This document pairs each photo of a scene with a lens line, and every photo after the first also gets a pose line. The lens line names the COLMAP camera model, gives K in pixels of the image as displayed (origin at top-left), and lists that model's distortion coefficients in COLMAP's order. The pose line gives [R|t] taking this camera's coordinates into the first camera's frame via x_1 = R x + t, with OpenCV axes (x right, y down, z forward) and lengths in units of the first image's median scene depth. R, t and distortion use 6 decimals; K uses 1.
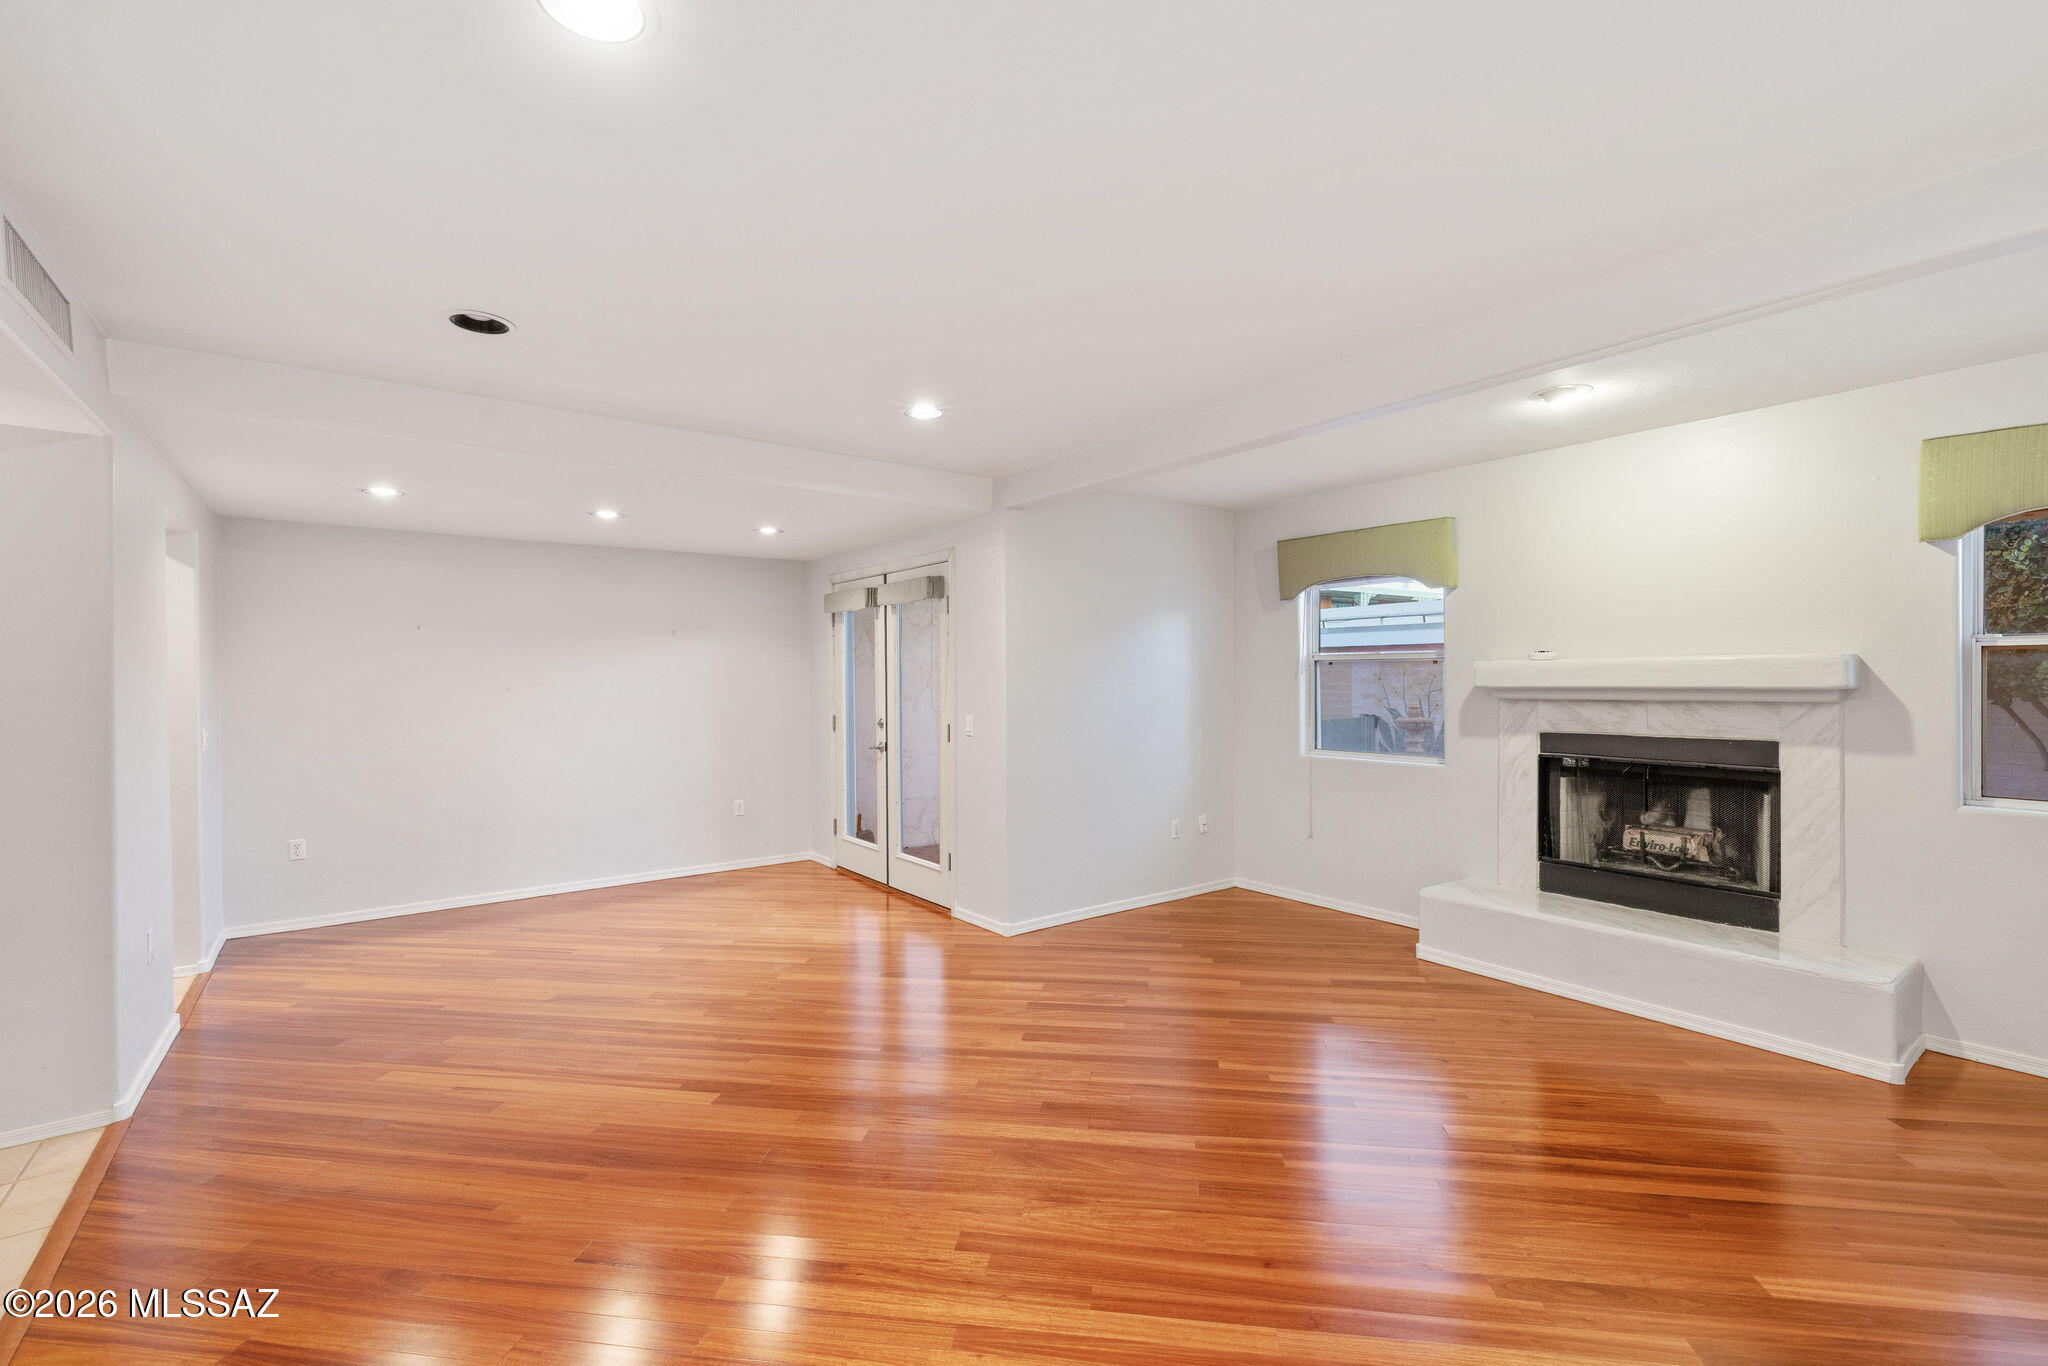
lens RADIAL K [[864.5, 0, 1024.0], [0, 864.5, 683.0], [0, 0, 1]] dist [0.000181, 0.000030]
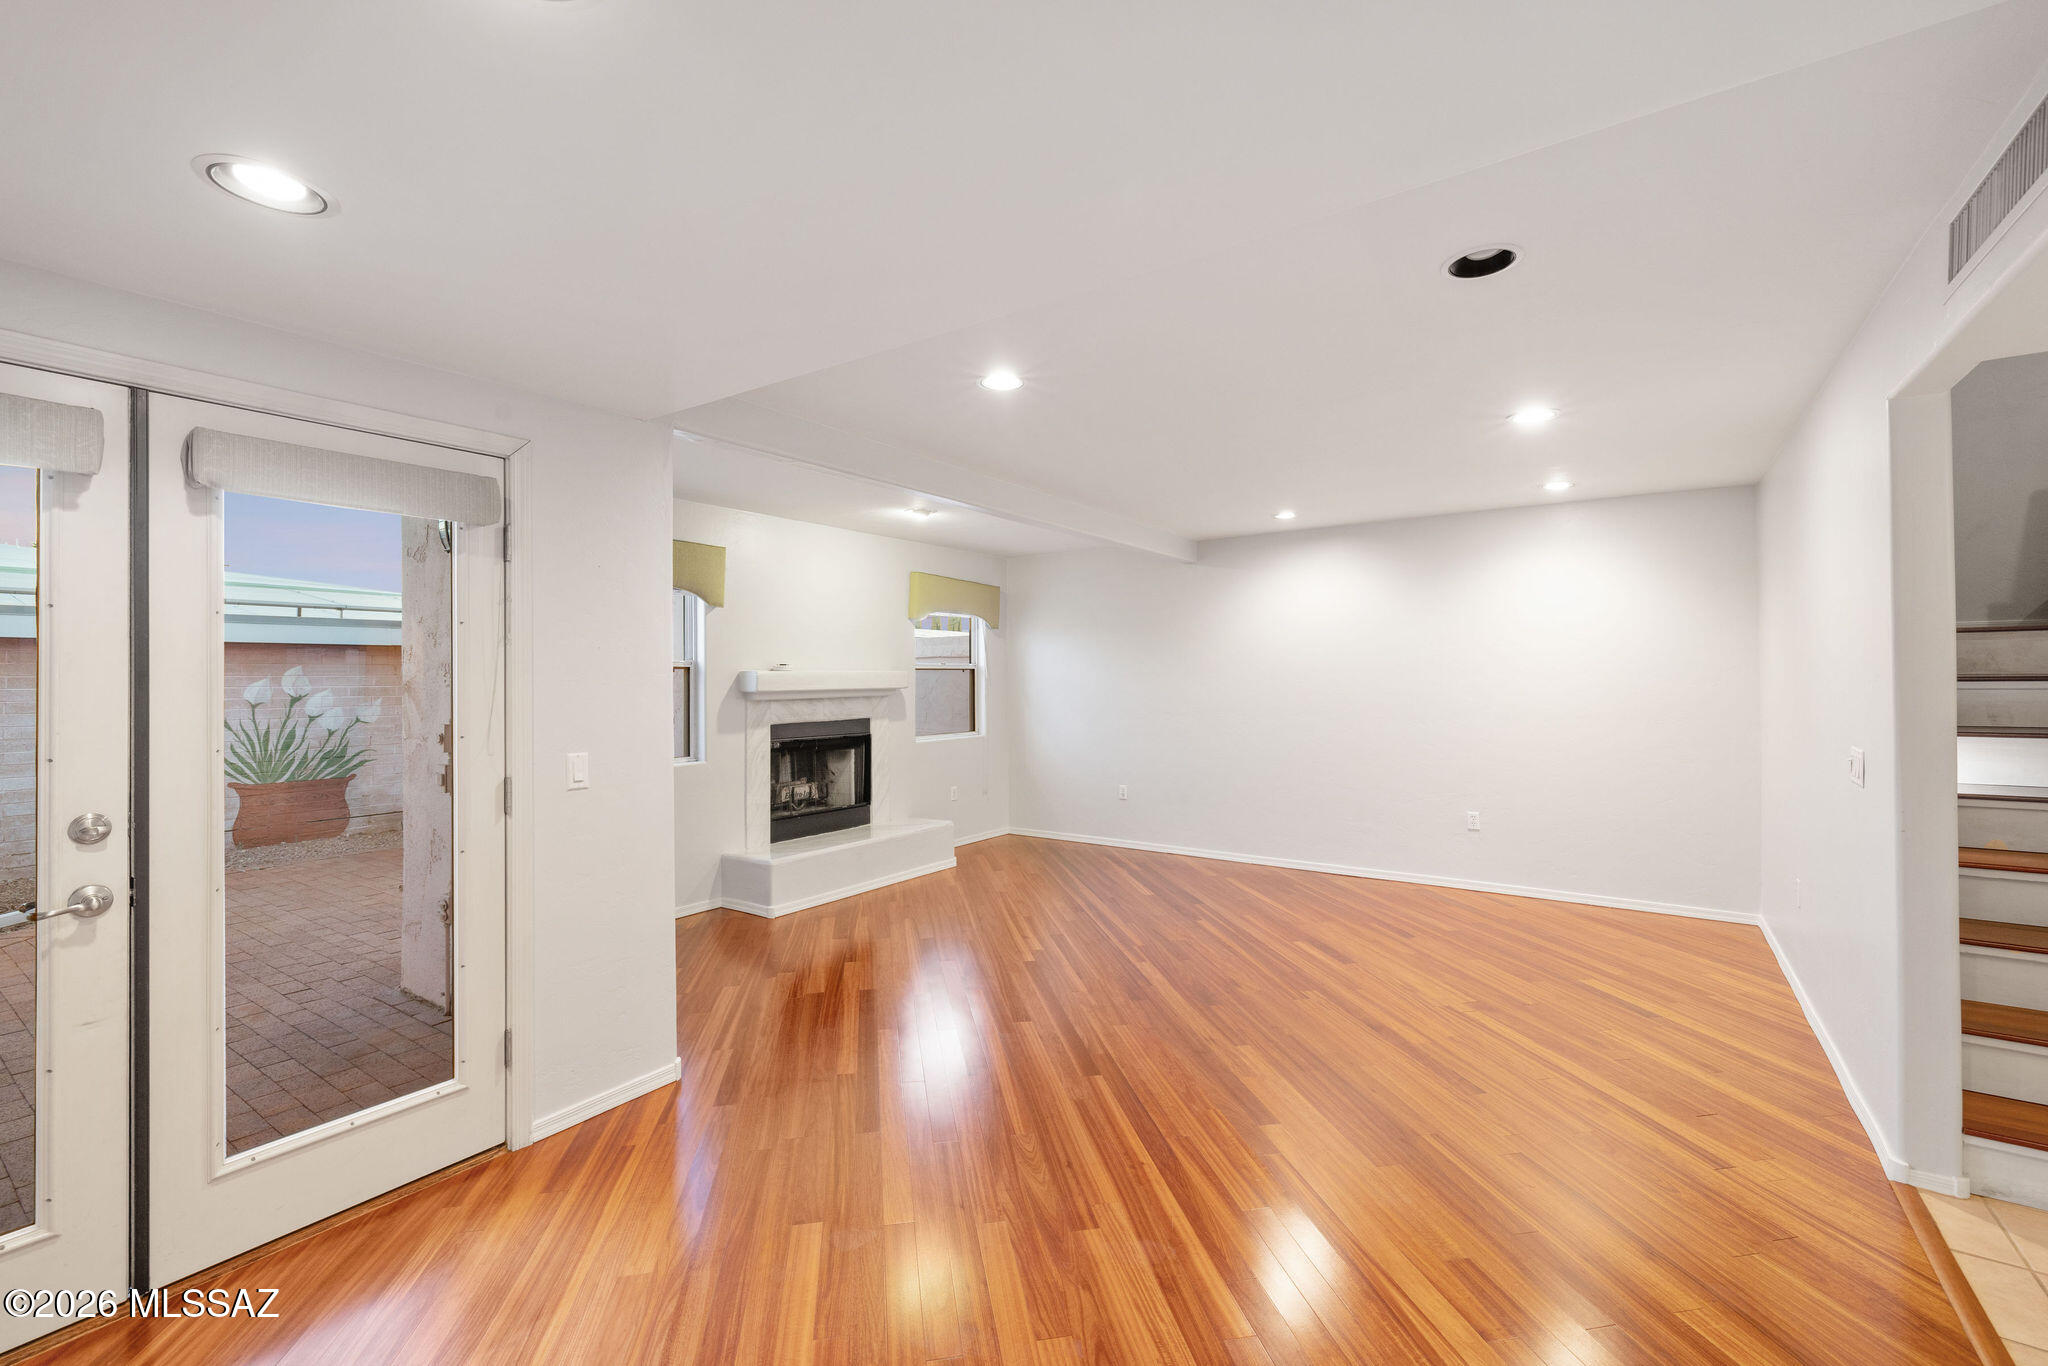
lens RADIAL K [[864.5, 0, 1024.0], [0, 864.5, 683.0], [0, 0, 1]] dist [0.000181, 0.000030]
pose [[-0.304094, 0.000387, 0.952642, -0.810998], [0.012897, 0.999910, 0.003711, -0.007358], [-0.952555, 0.013415, -0.304071, 1.055095]]
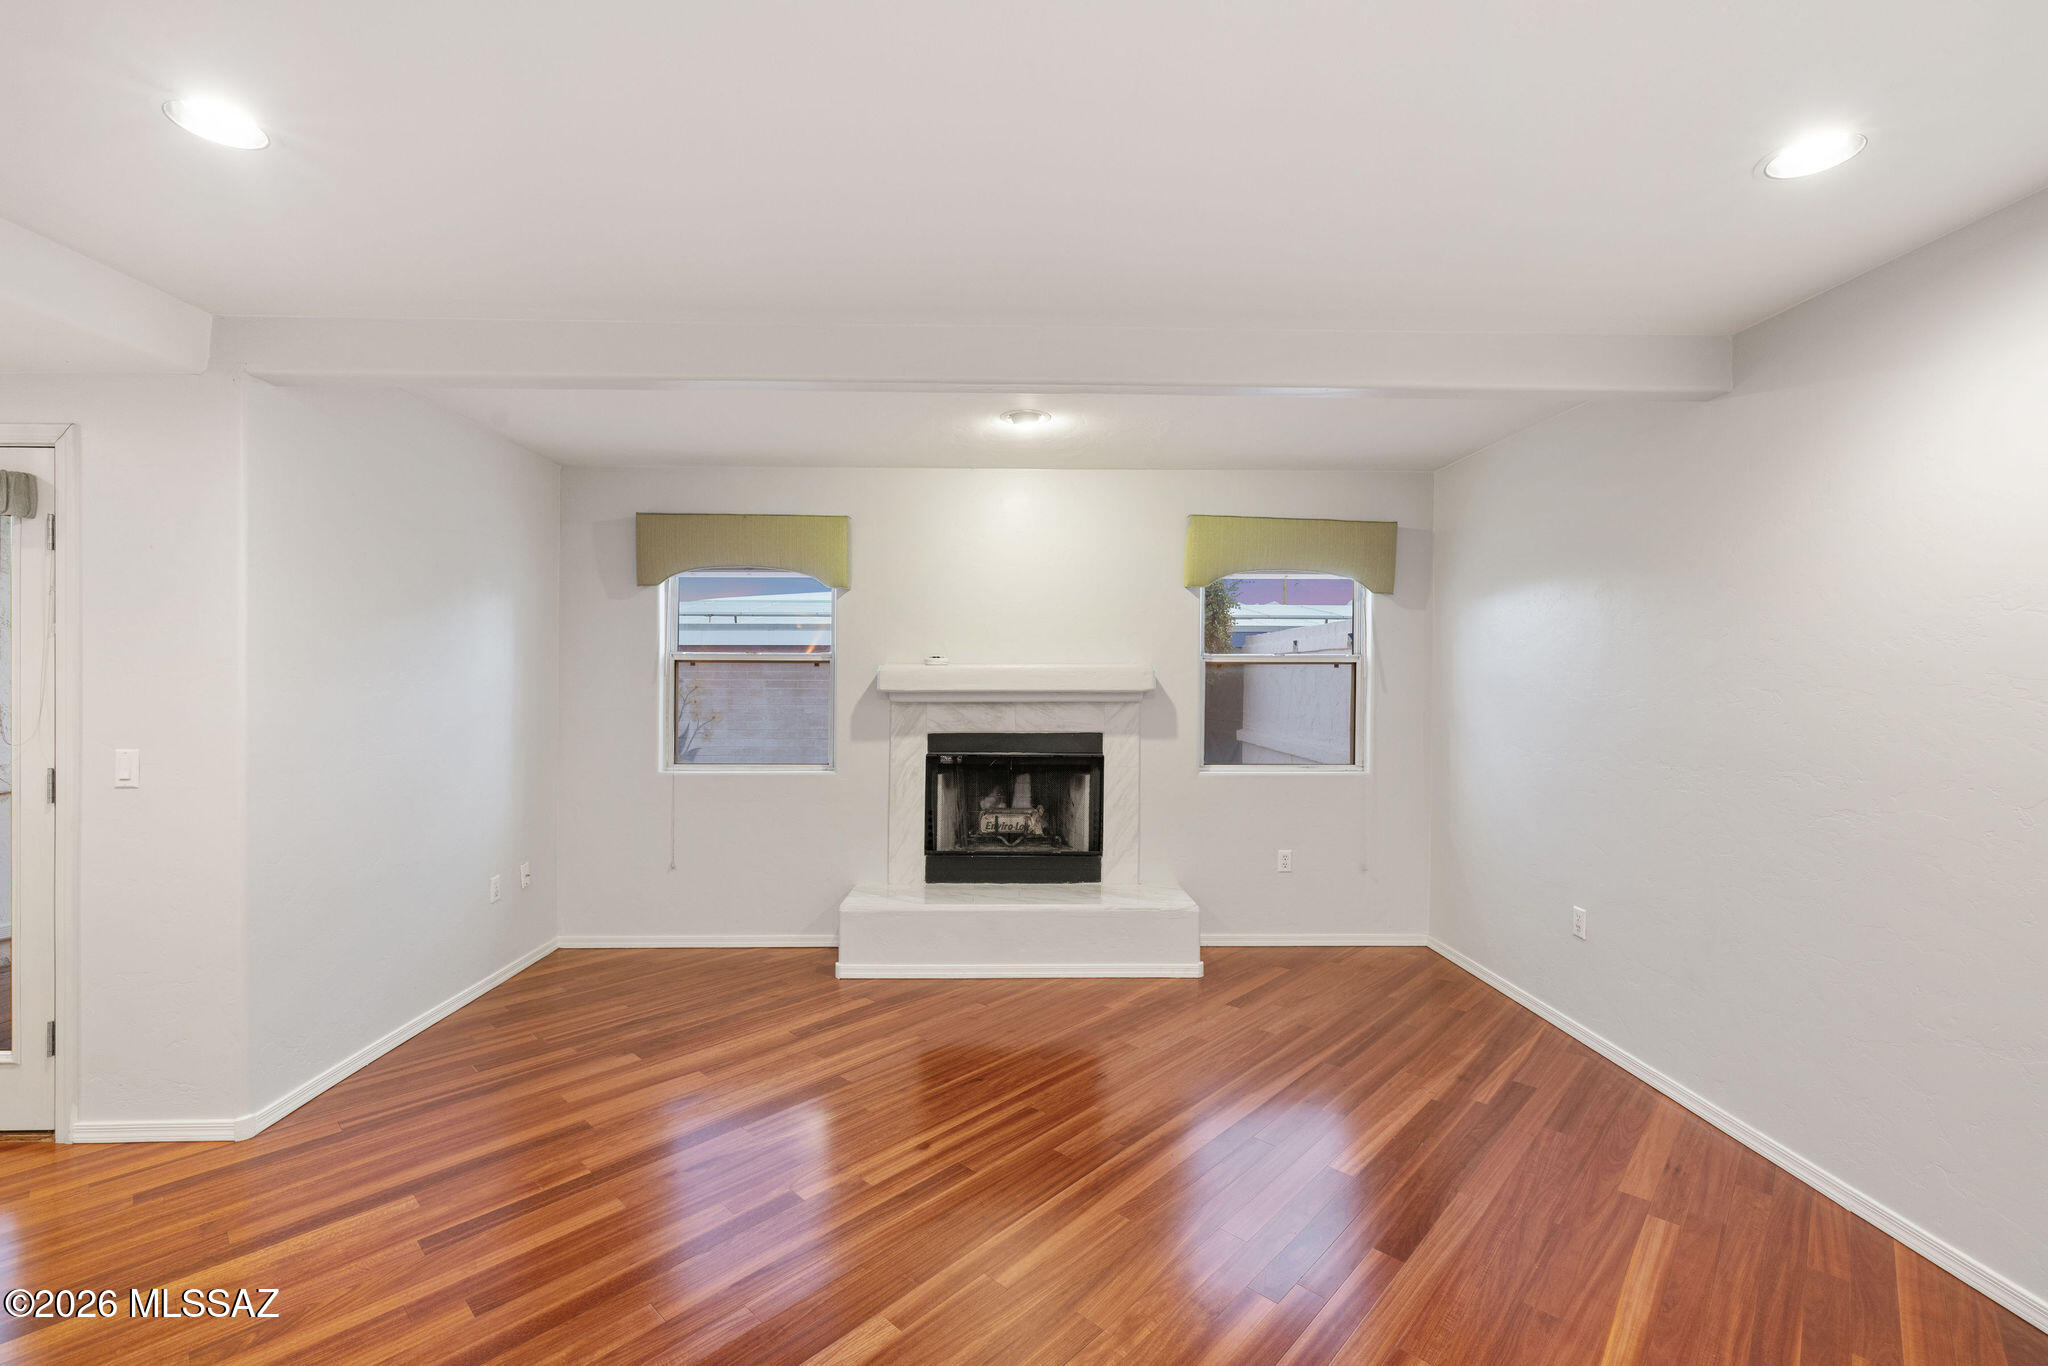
lens RADIAL K [[864.5, 0, 1024.0], [0, 864.5, 683.0], [0, 0, 1]] dist [0.000181, 0.000030]
pose [[0.590181, 0.002835, 0.807266, -0.193599], [-0.000812, 0.999995, -0.002918, -0.001805], [-0.807270, 0.001067, 0.590181, 0.288060]]
